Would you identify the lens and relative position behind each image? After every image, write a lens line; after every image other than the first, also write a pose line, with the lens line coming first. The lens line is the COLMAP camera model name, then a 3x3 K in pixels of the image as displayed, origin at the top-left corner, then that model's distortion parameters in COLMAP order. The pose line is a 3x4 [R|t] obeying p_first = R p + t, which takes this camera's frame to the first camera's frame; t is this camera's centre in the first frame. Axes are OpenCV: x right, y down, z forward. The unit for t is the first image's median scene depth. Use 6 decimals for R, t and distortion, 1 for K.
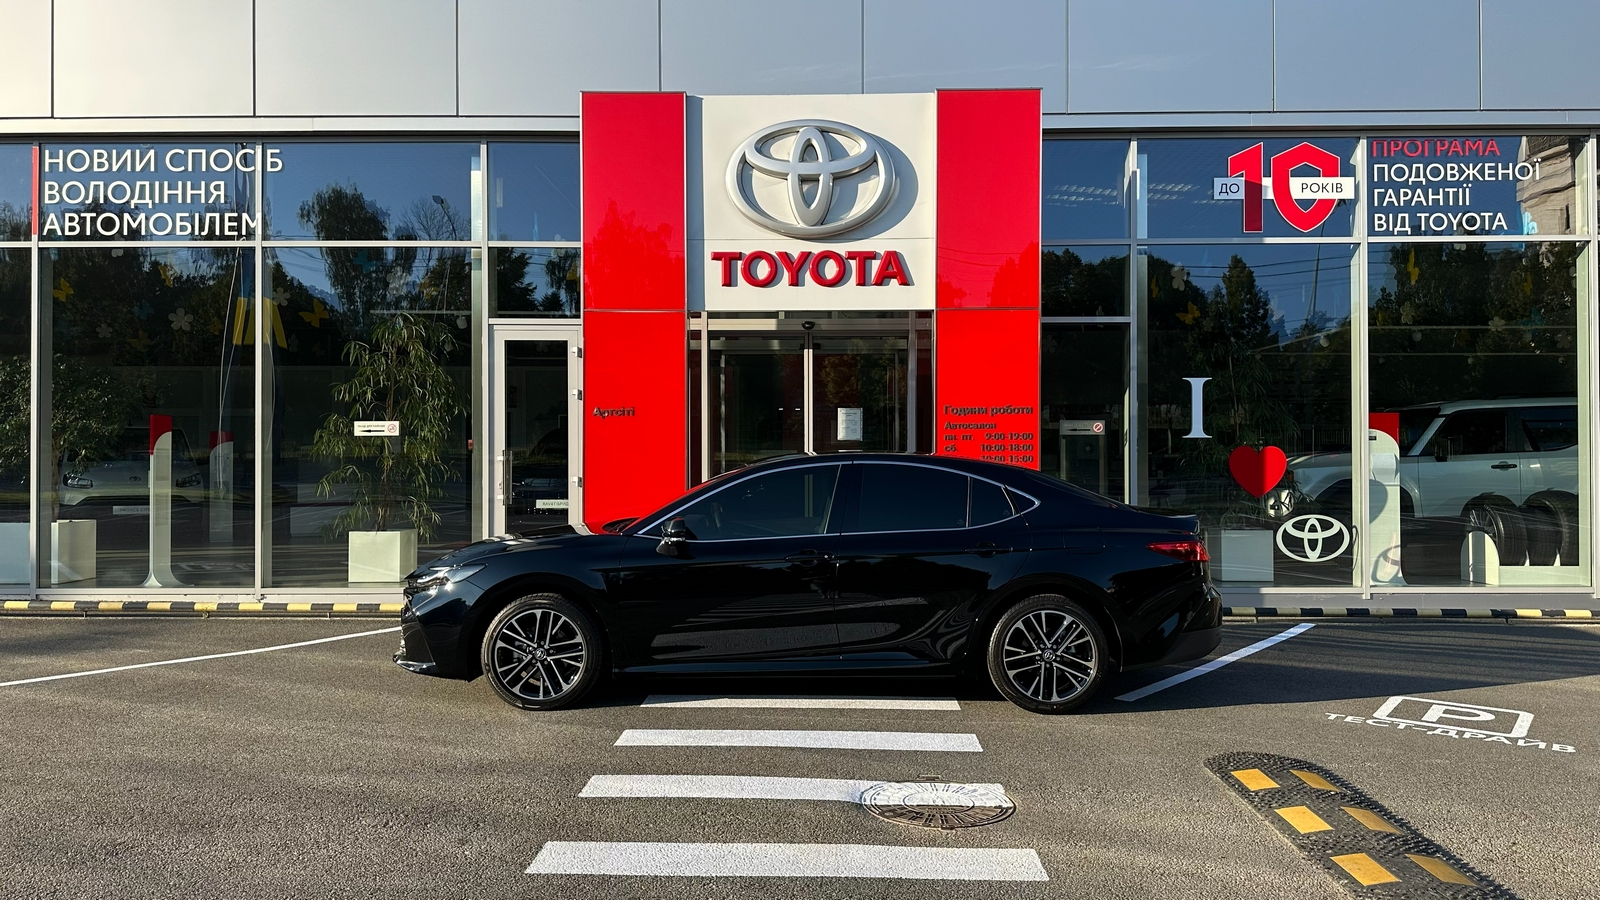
lens RADIAL K [[1163.1, 0, 800.5], [0, 1163.1, 447.4], [0, 0, 1]] dist [0.029594, -0.058530]
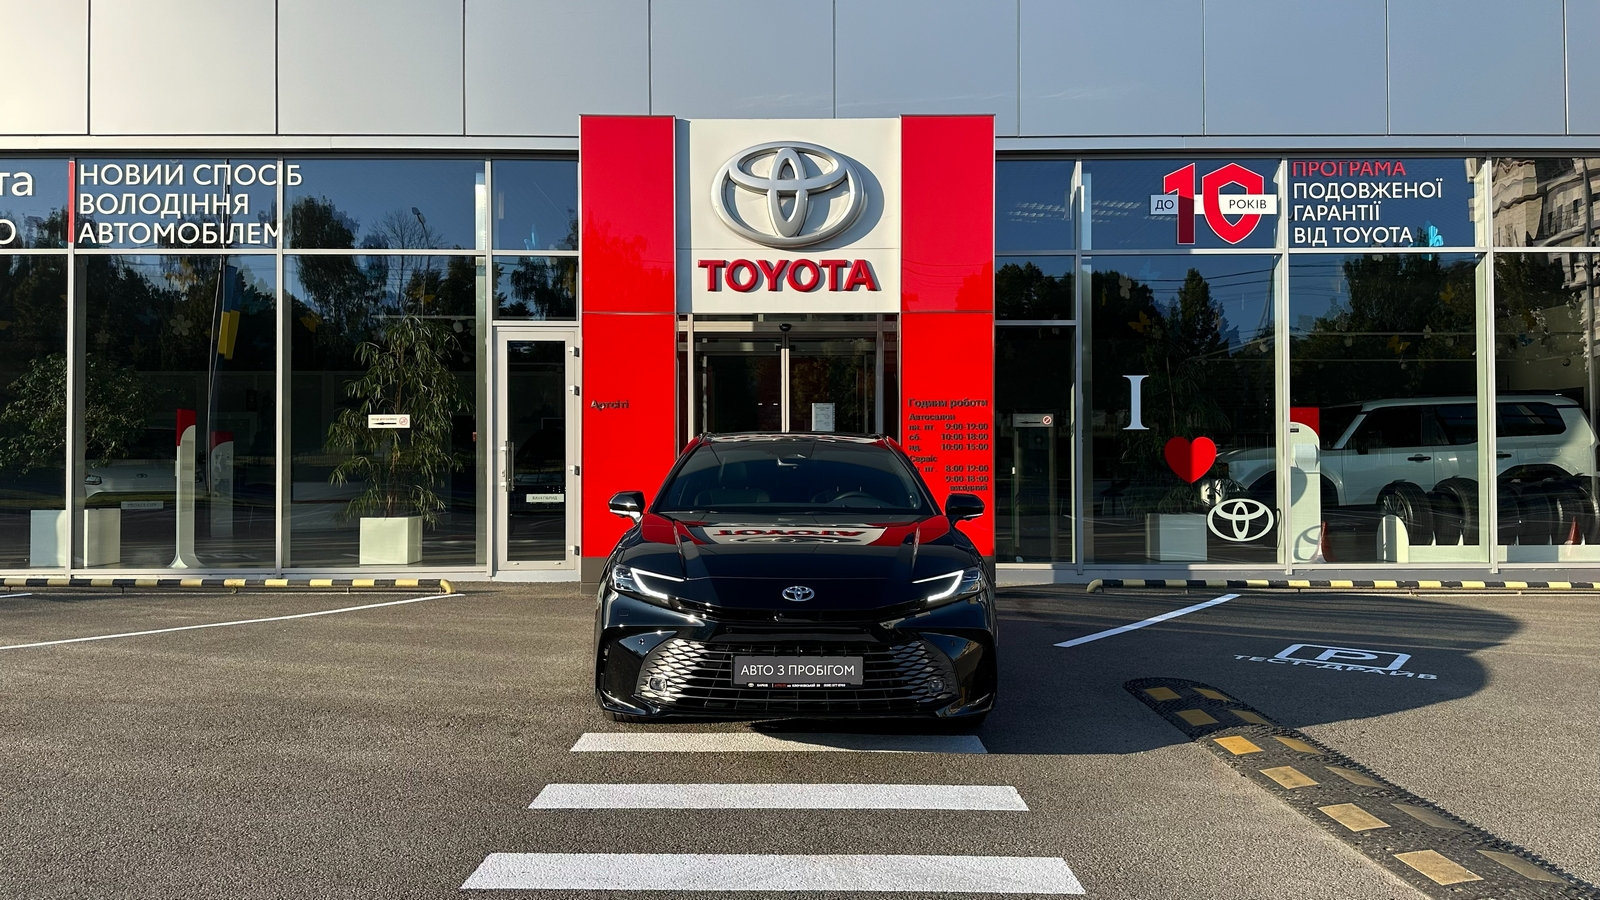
lens RADIAL K [[1163.1, 0, 795.9], [0, 1163.1, 449.3], [0, 0, 1]] dist [0.029594, -0.058530]
pose [[0.999724, -0.000833, 0.023495, -0.009198], [0.001057, 0.999954, -0.009530, 0.020809], [-0.023486, 0.009552, 0.999679, -0.098304]]
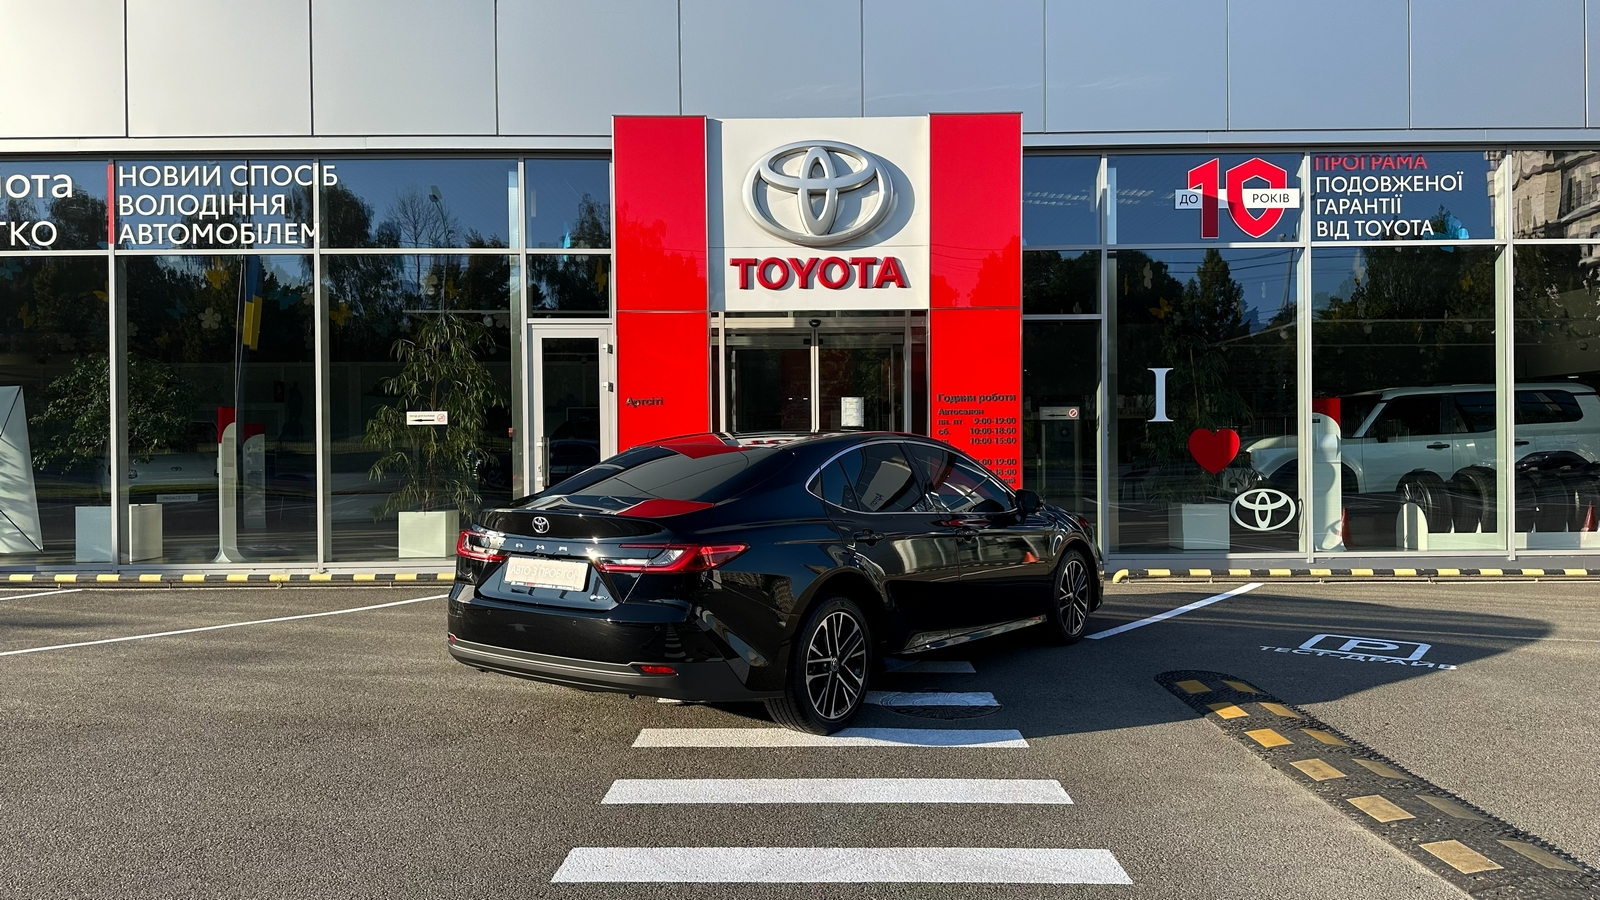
lens RADIAL K [[1163.1, 0, 809.2], [0, 1163.1, 458.3], [0, 0, 1]] dist [0.029594, -0.058530]
pose [[0.999735, -0.007345, 0.021799, -0.024364], [0.007033, 0.999872, 0.014378, 0.008717], [-0.021902, -0.014220, 0.999659, -0.118844]]
